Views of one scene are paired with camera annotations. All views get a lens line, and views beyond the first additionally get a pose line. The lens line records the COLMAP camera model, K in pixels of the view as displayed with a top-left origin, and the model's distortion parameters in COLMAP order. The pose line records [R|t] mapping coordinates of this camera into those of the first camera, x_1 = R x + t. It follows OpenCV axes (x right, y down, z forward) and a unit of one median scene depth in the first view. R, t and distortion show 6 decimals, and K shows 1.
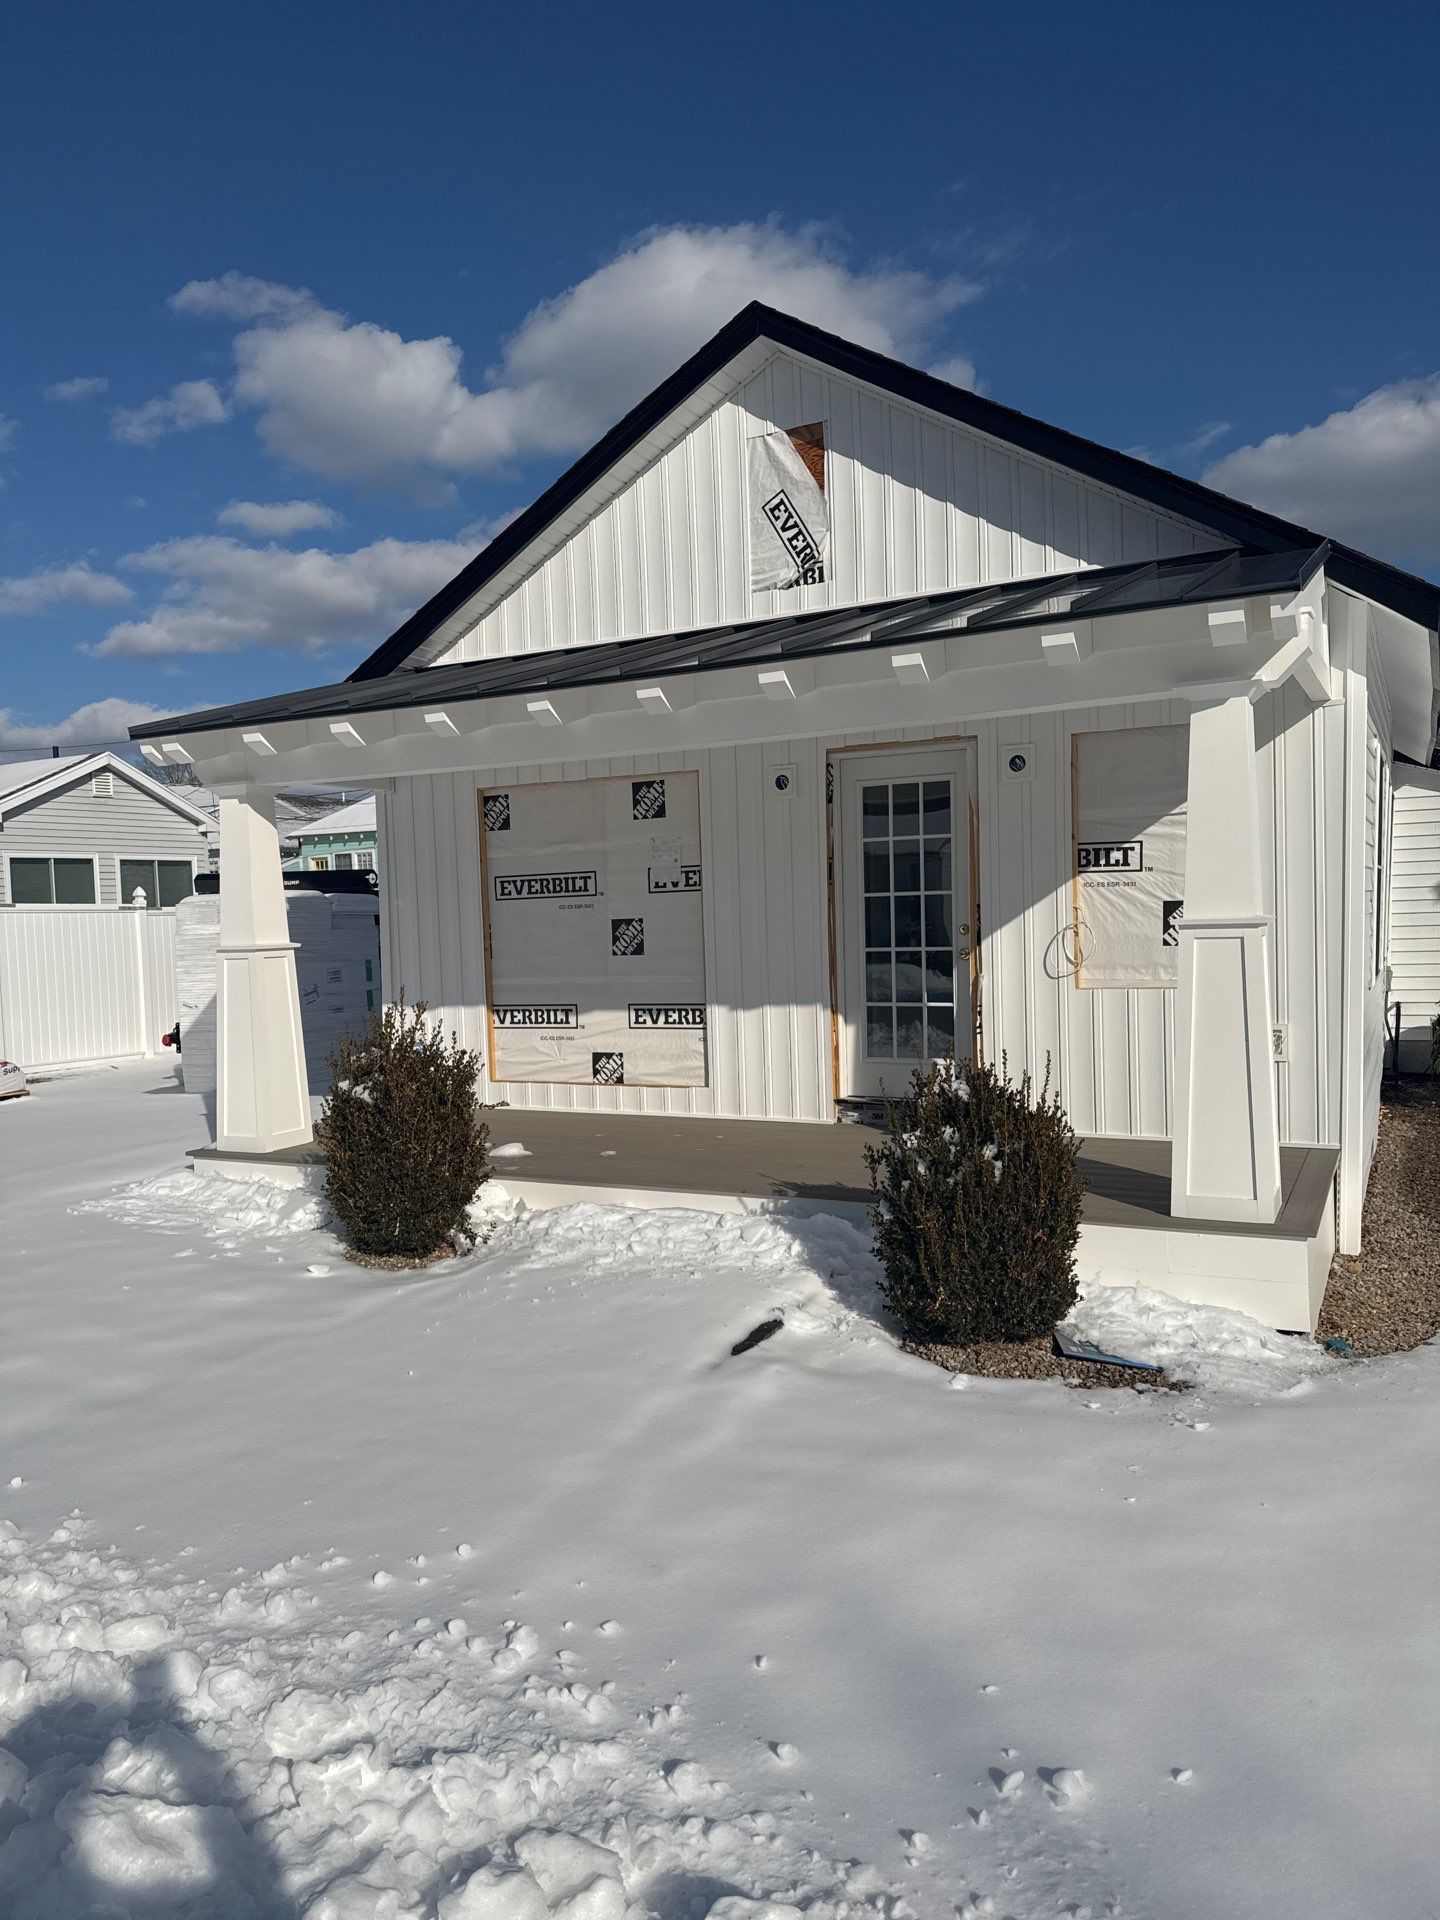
lens RADIAL K [[1389.5, 0, 710.3], [0, 1389.5, 947.5], [0, 0, 1]] dist [0.057082, -0.024940]
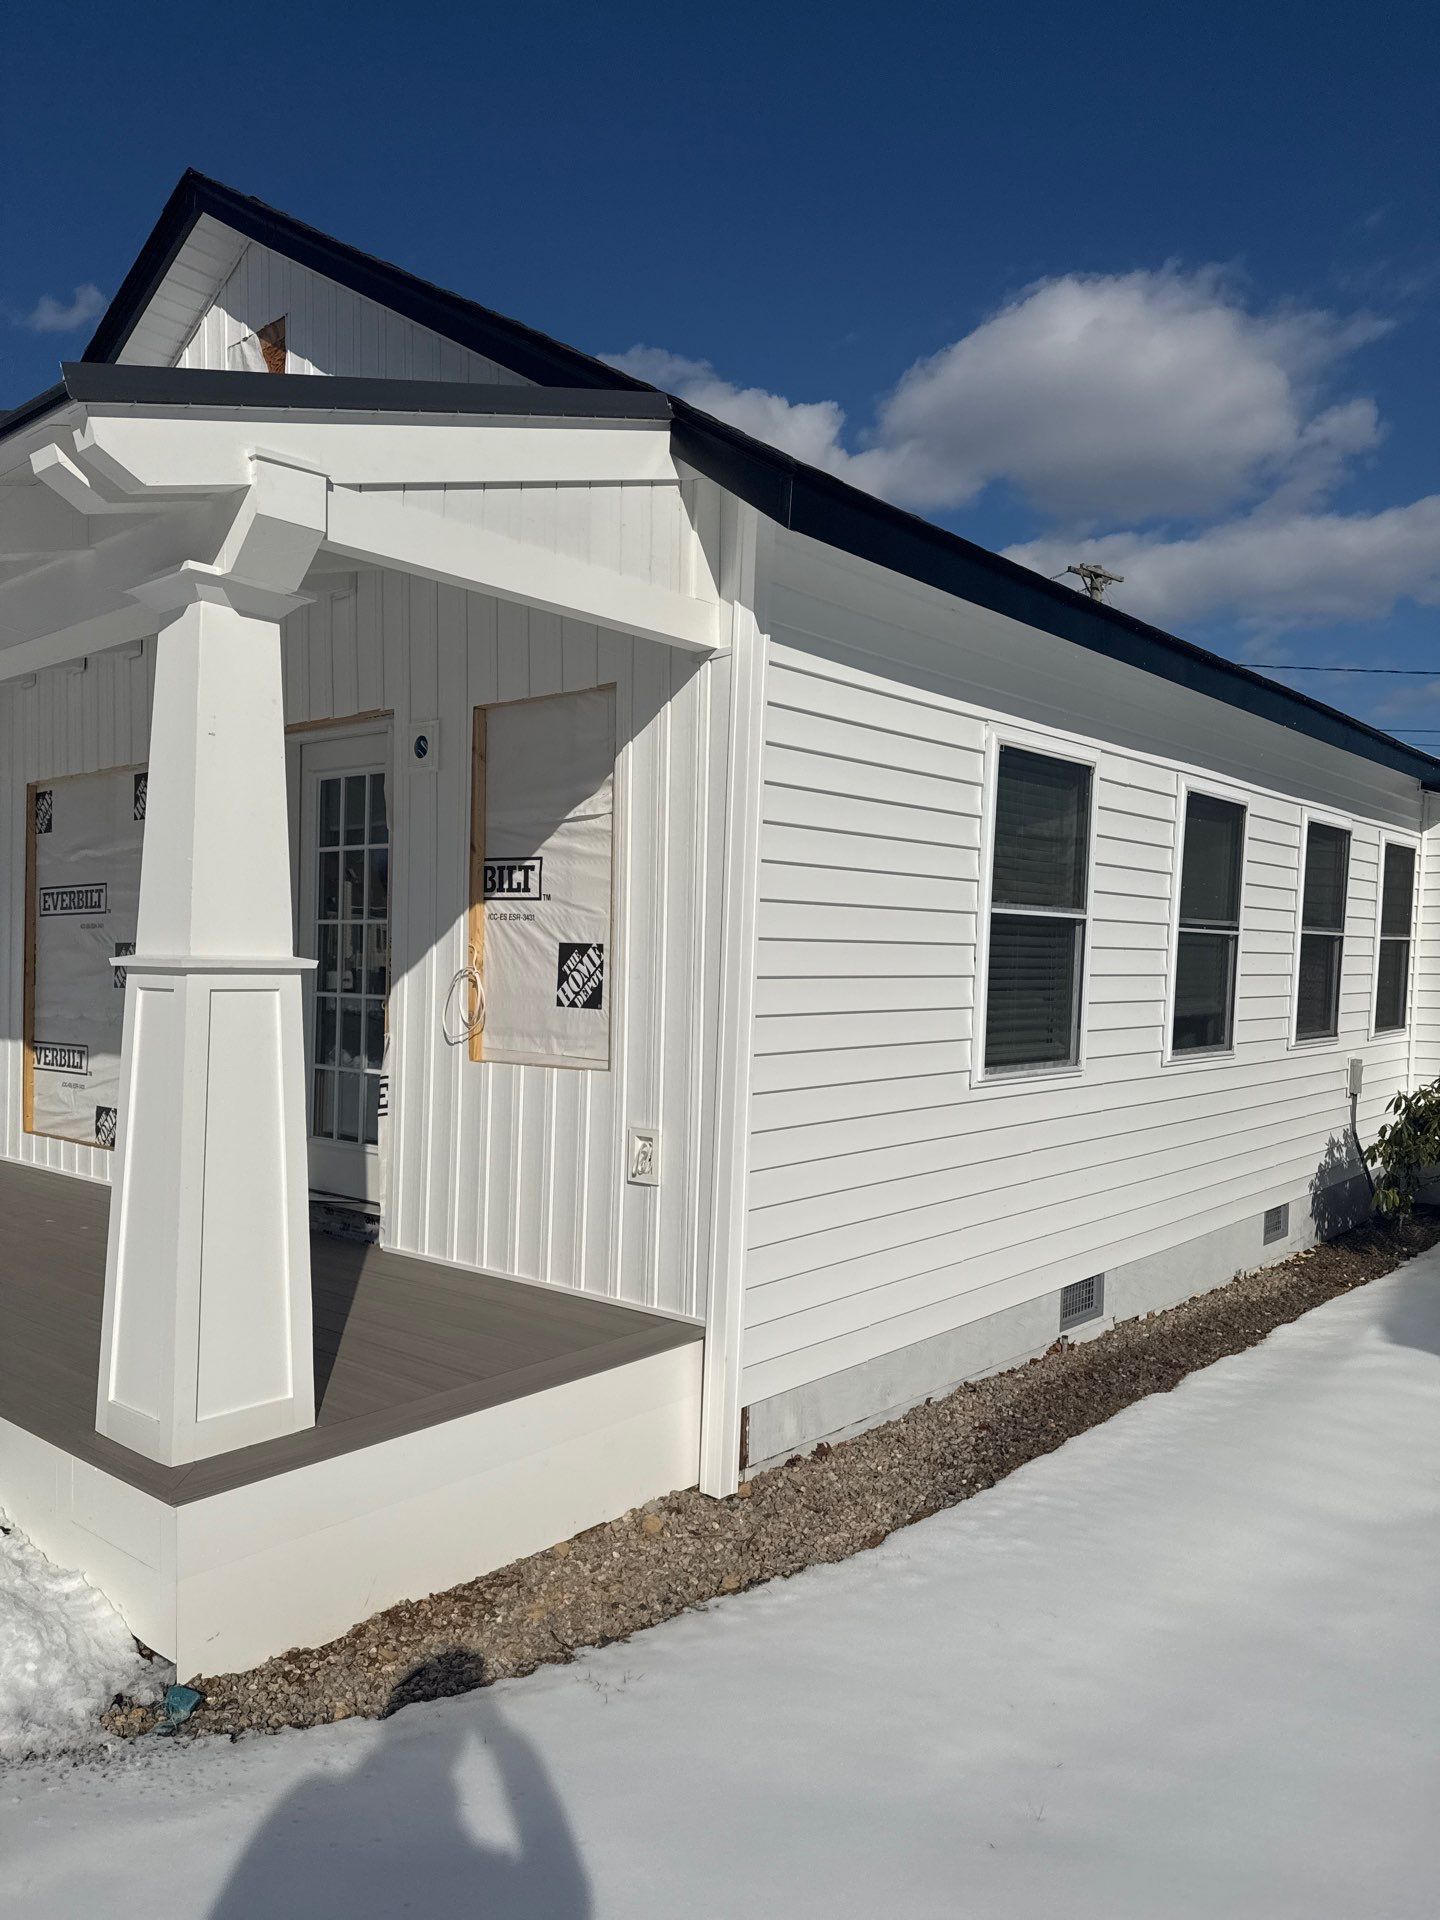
lens RADIAL K [[1414.9, 0, 732.4], [0, 1414.9, 966.7], [0, 0, 1]] dist [0.000952, 0.008612]
pose [[0.971915, 0.047977, -0.230388, 0.484758], [-0.054272, 0.998304, -0.021059, -0.009300], [0.228987, 0.032971, 0.972871, 0.277796]]
